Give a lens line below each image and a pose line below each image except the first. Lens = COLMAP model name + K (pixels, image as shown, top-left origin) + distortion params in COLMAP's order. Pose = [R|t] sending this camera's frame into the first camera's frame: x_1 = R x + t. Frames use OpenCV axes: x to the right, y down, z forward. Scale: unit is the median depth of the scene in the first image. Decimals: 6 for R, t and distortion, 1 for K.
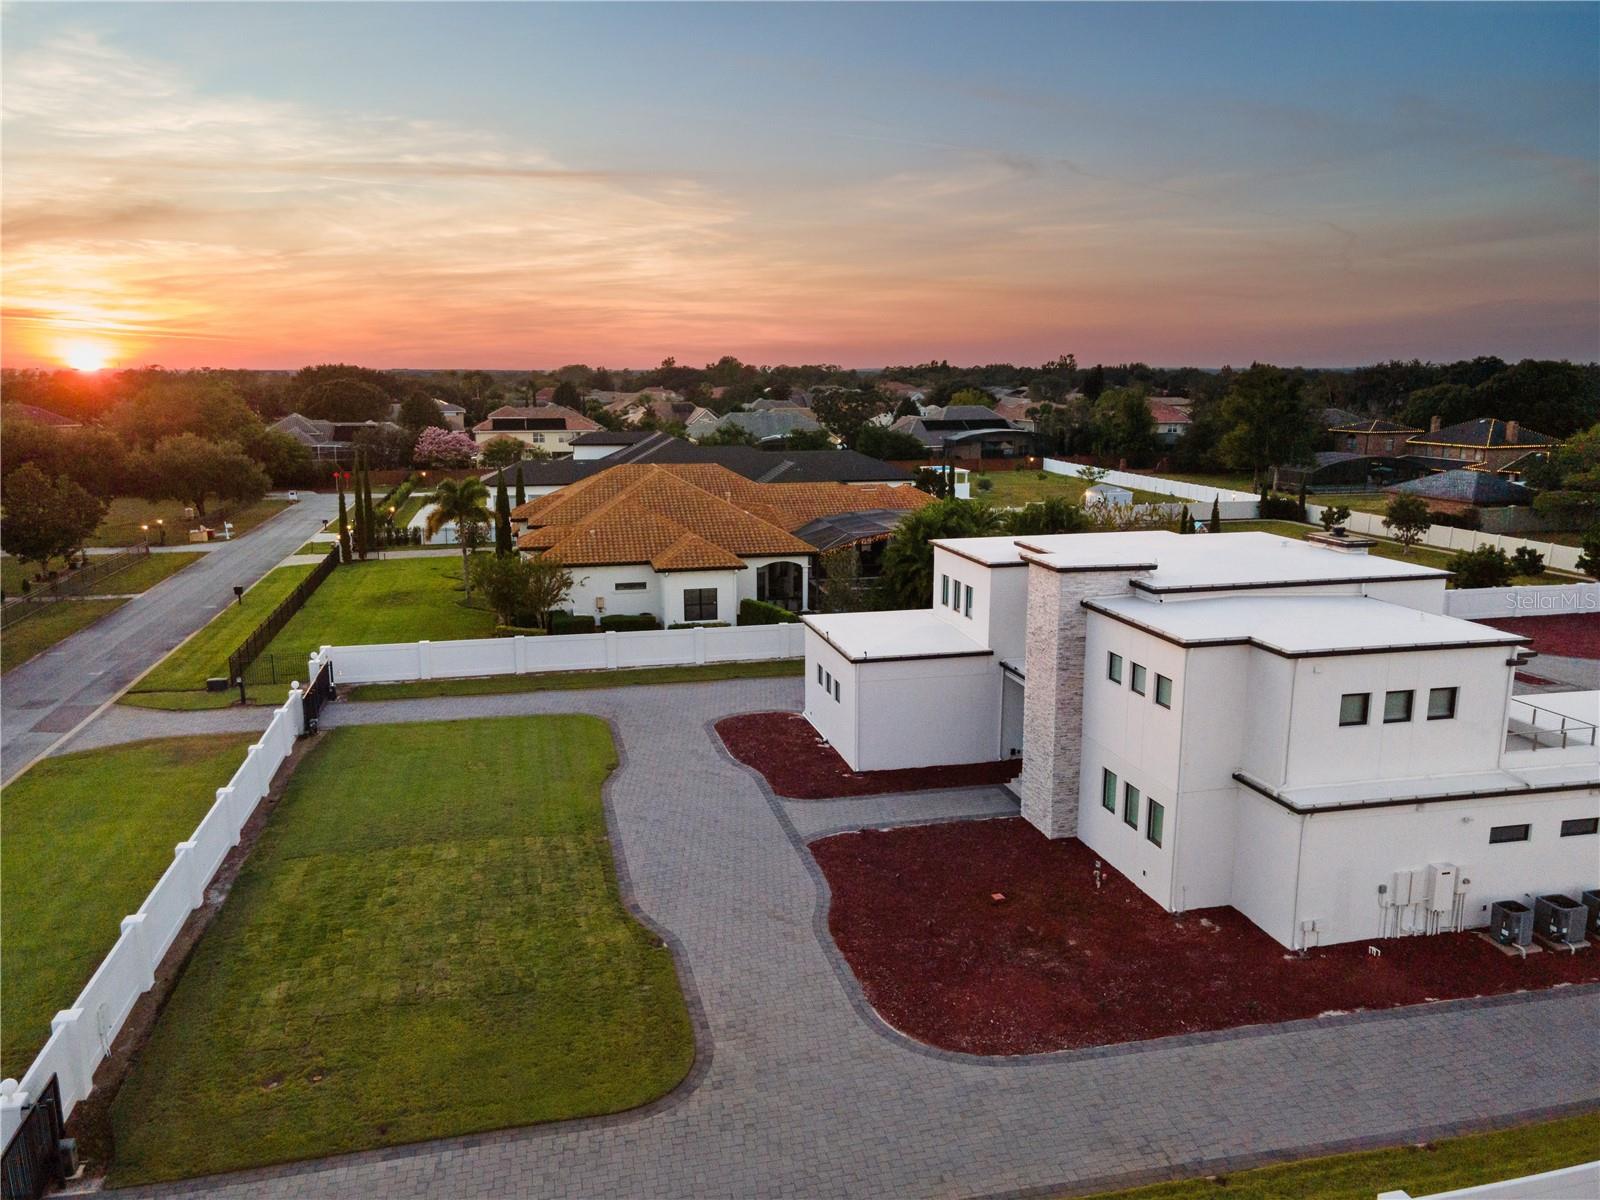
lens RADIAL K [[1181.0, 0, 800.0], [0, 1181.0, 600.0], [0, 0, 1]] dist [0.038570, 0.008546]
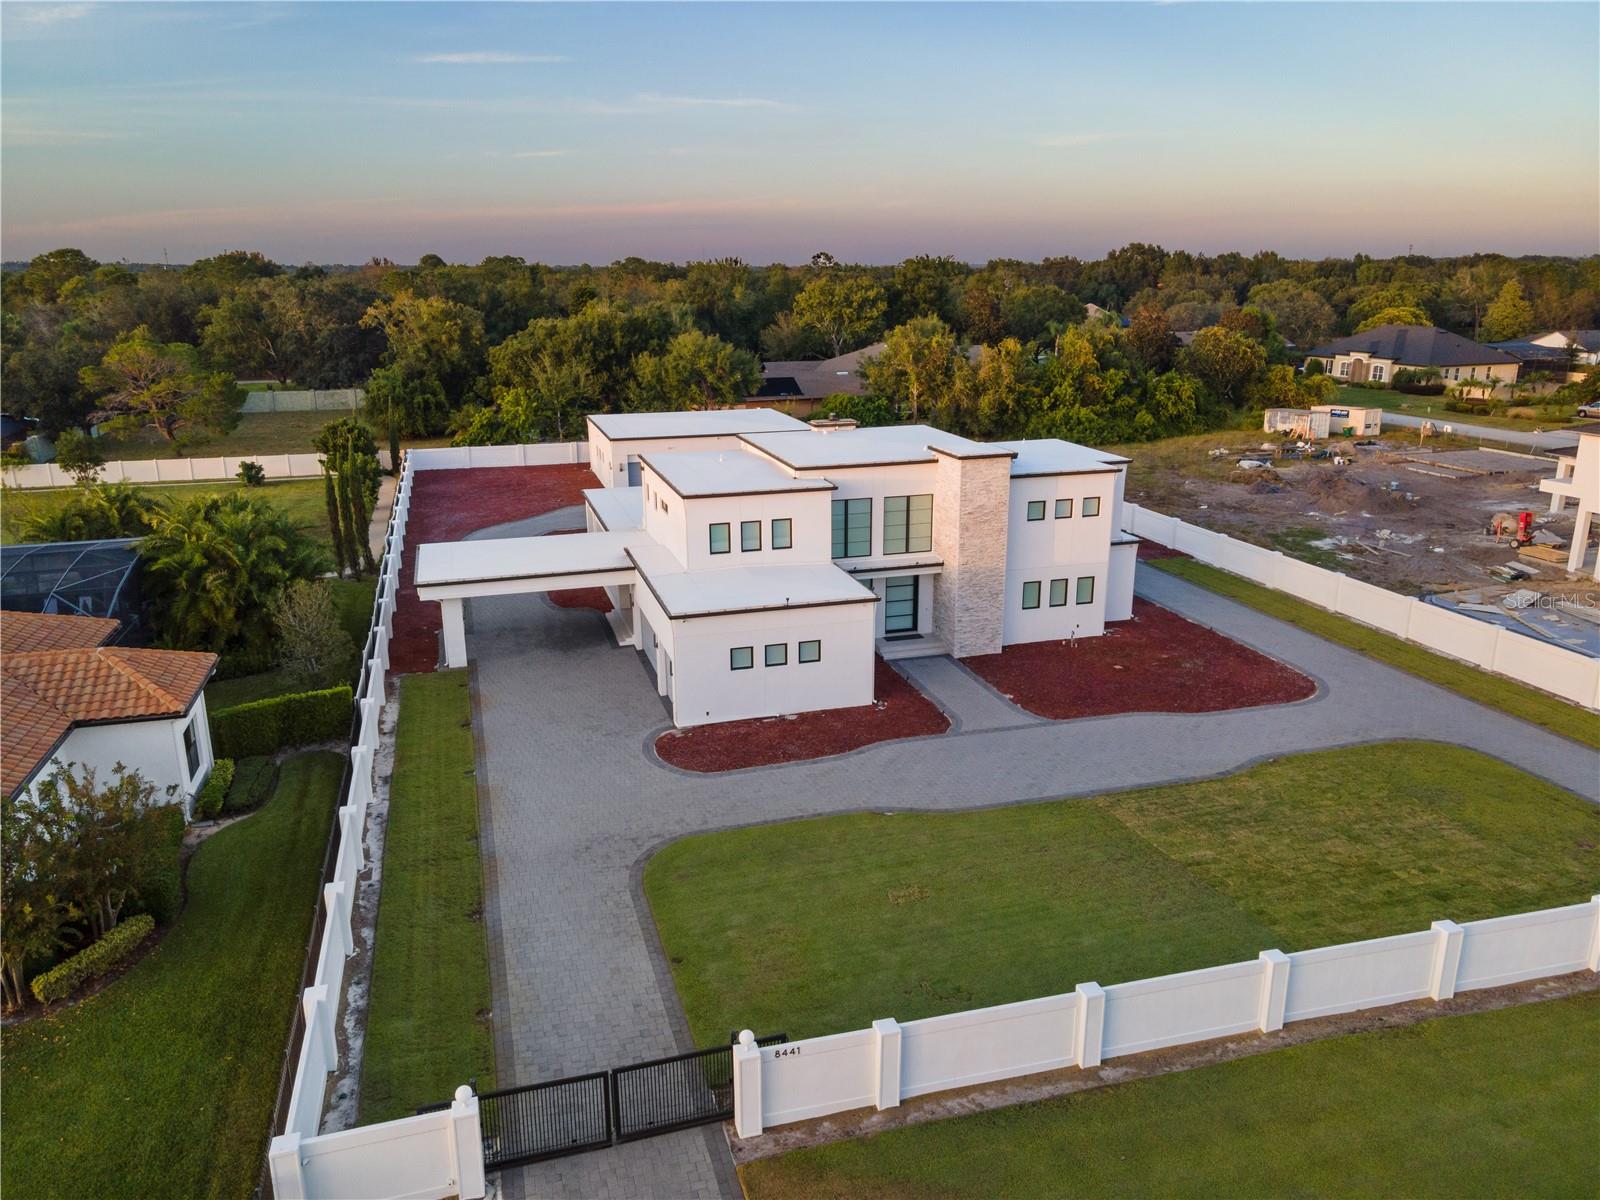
lens RADIAL K [[1144.5, 0, 800.0], [0, 1144.5, 600.0], [0, 0, 1]] dist [0.032993, 0.004679]
pose [[-0.039815, -0.276137, 0.960293, -0.987814], [0.199059, 0.939599, 0.278439, -0.258823], [-0.979178, 0.202241, 0.017558, 1.136061]]
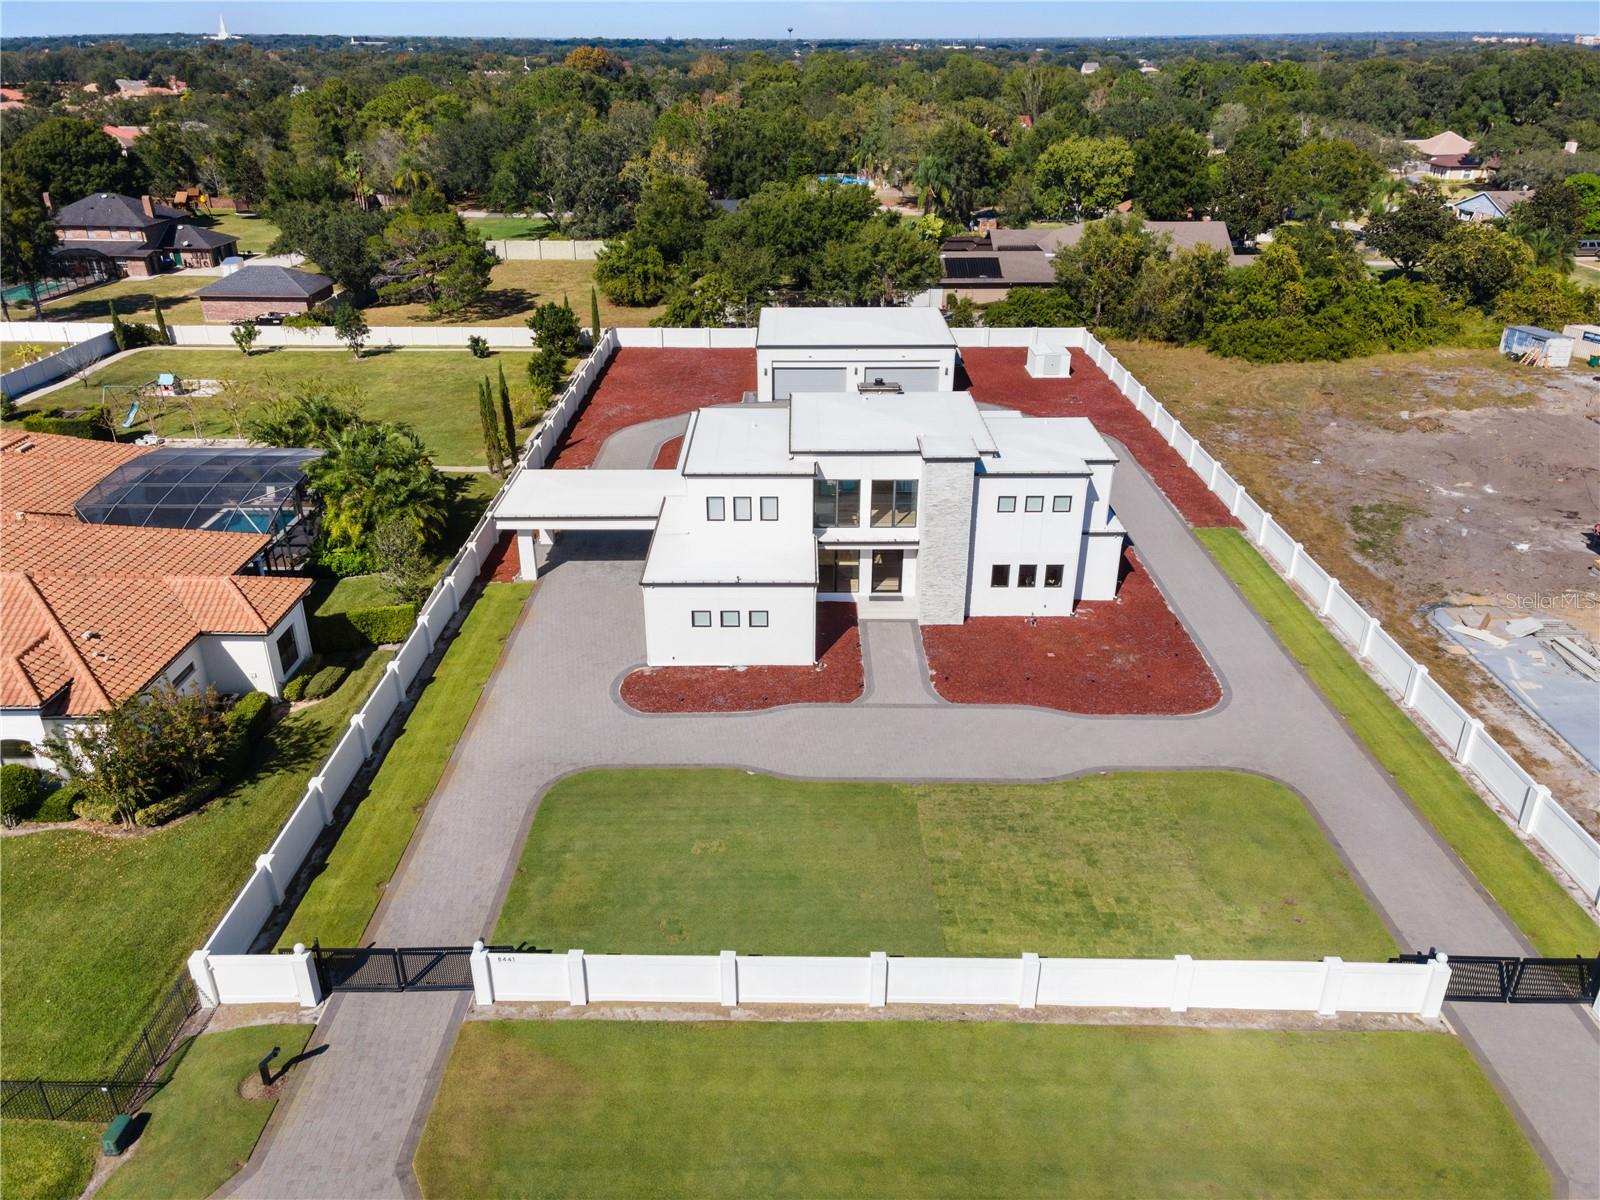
lens RADIAL K [[1144.5, 0, 800.0], [0, 1144.5, 600.0], [0, 0, 1]] dist [0.032993, 0.004679]
pose [[0.242092, -0.419392, 0.874930, -1.091439], [0.188228, 0.904923, 0.381686, -0.421679], [-0.951820, 0.072283, 0.298016, 0.717640]]
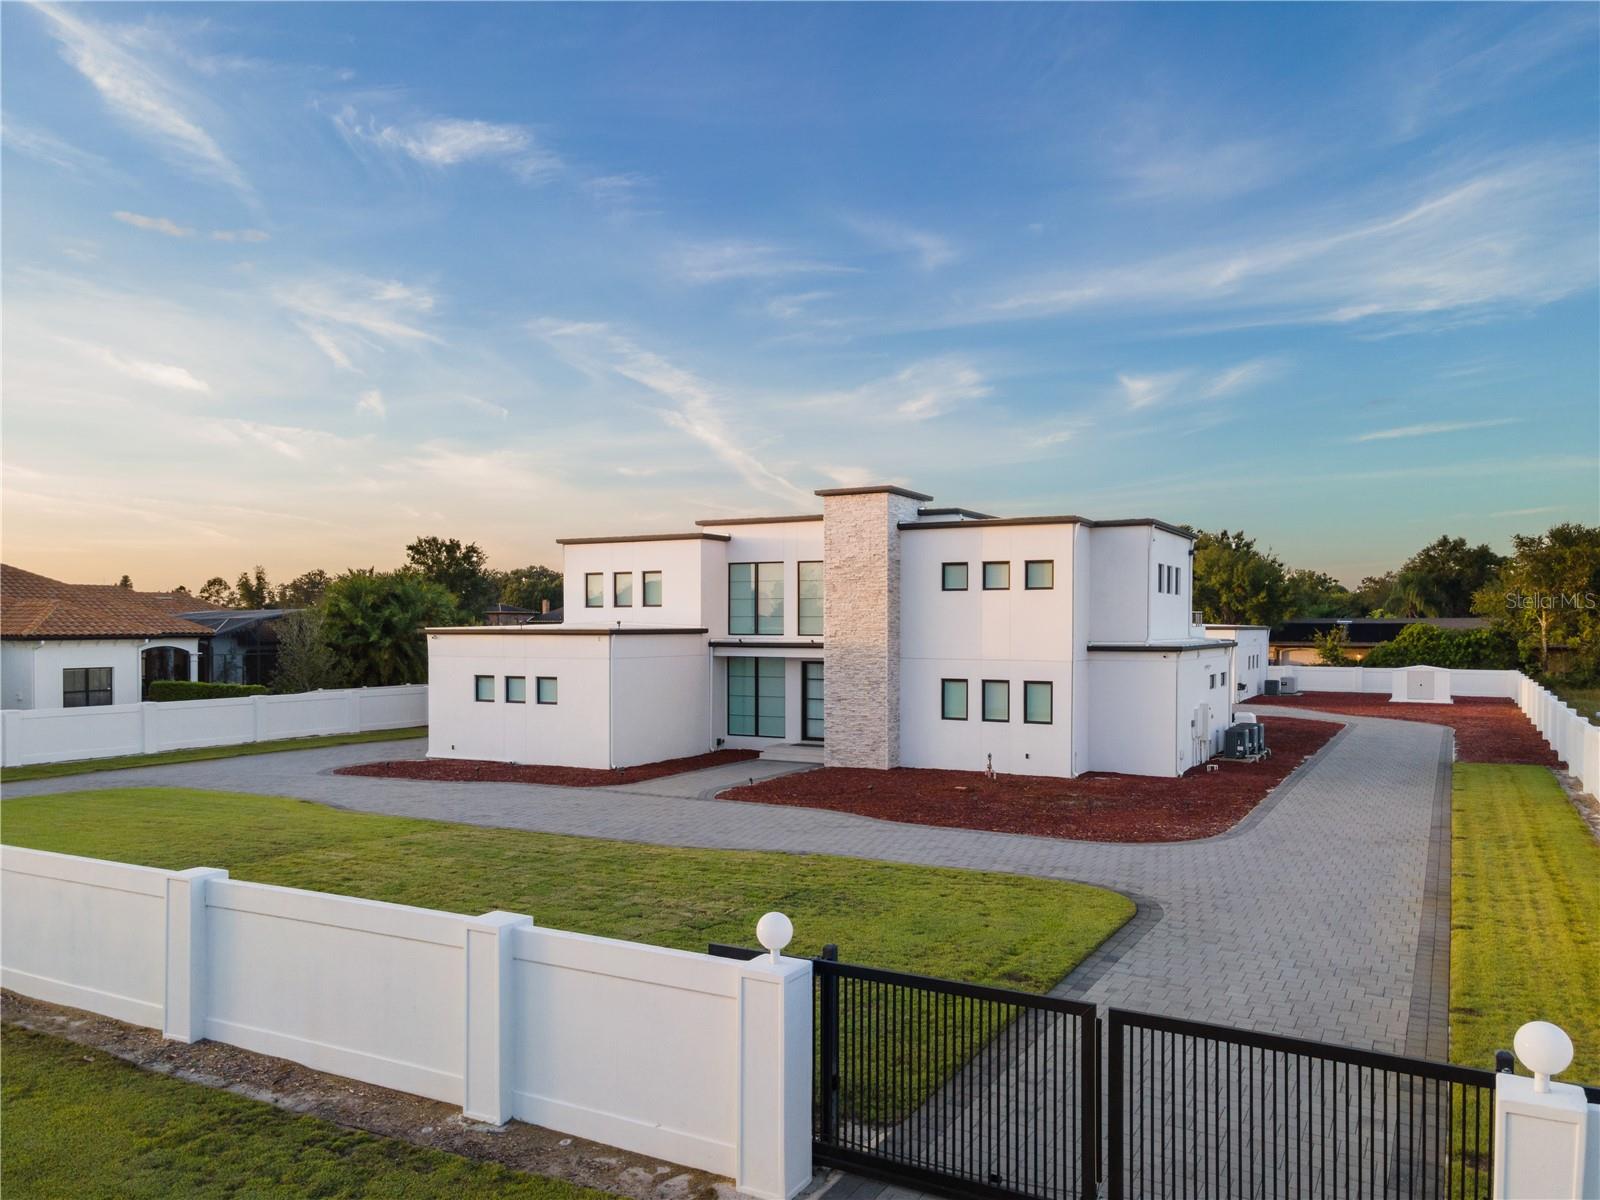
lens RADIAL K [[1181.0, 0, 800.0], [0, 1181.0, 600.0], [0, 0, 1]] dist [0.038570, 0.008546]
pose [[0.673132, 0.015760, 0.739355, -0.531117], [0.141031, 0.978689, -0.149261, 0.190342], [-0.725950, 0.204744, 0.656564, 0.367611]]
